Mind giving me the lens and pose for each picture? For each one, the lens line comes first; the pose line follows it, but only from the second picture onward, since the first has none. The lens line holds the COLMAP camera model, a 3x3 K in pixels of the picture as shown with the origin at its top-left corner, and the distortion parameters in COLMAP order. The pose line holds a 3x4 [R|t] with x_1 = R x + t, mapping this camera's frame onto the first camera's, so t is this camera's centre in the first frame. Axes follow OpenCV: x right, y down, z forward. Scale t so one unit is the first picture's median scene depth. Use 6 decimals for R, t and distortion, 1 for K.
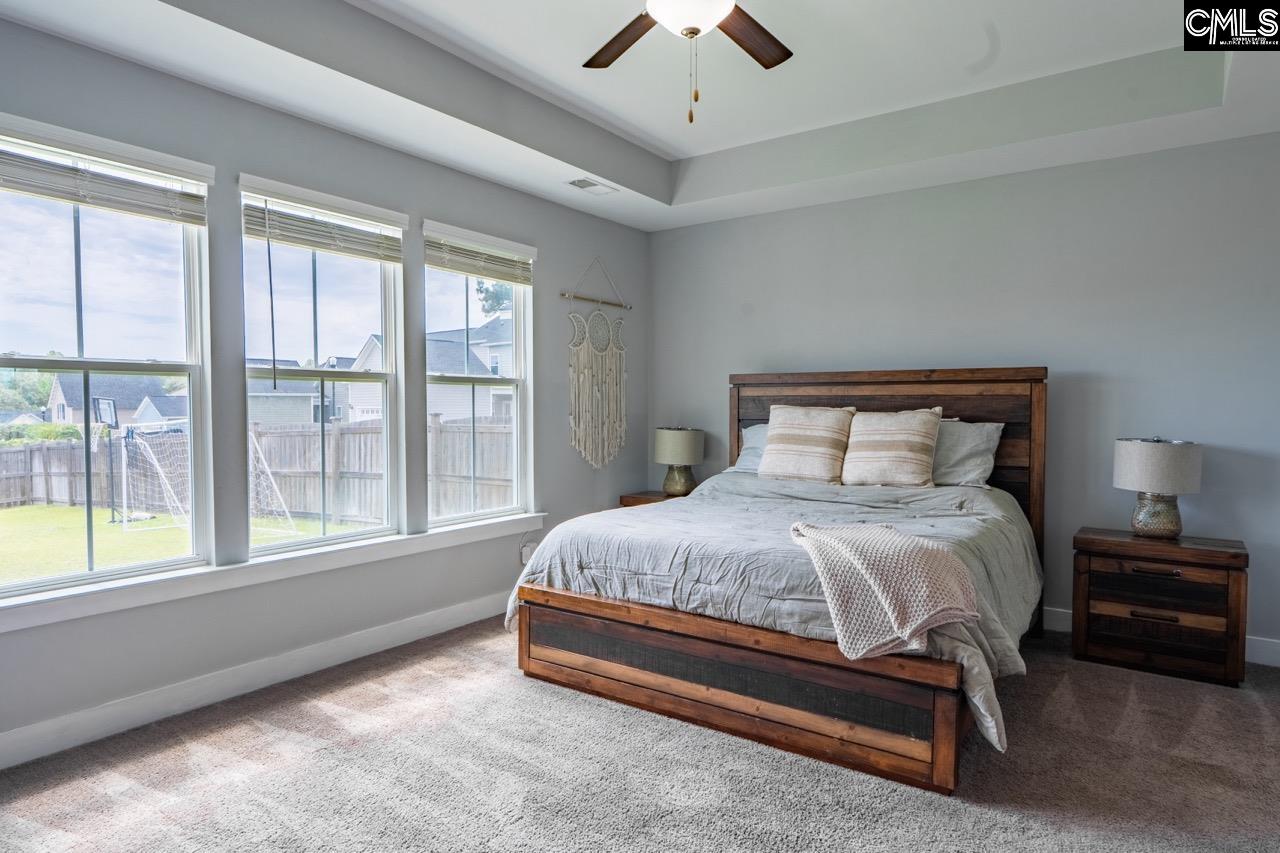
lens RADIAL K [[739.7, 0, 643.2], [0, 739.7, 433.0], [0, 0, 1]] dist [0.002948, 0.000573]
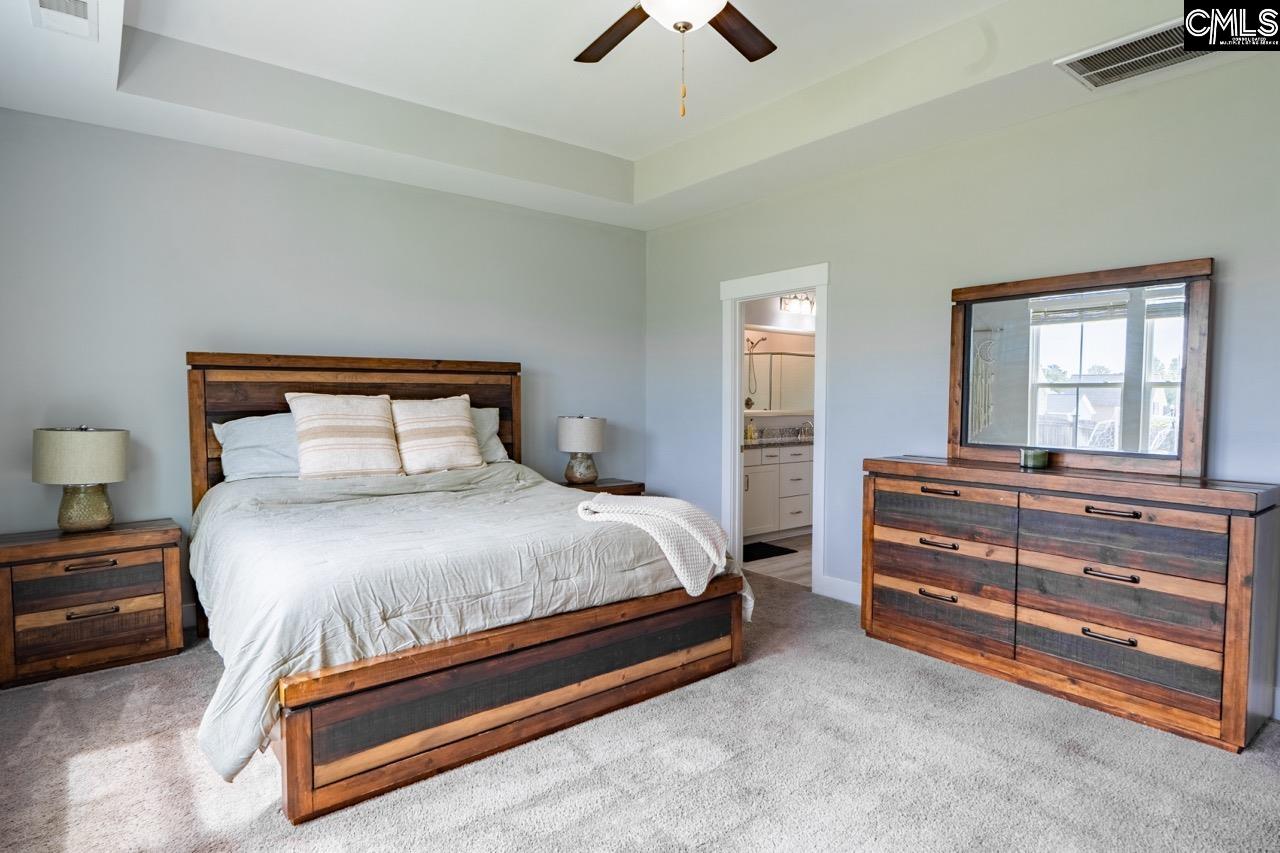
lens RADIAL K [[683.0, 0, 635.4], [0, 683.0, 427.7], [0, 0, 1]] dist [-0.002509, -0.001175]
pose [[0.294557, -0.047667, 0.954444, -0.617431], [0.037647, 0.998559, 0.038252, -0.018558], [-0.954892, 0.024665, 0.295927, 0.554863]]
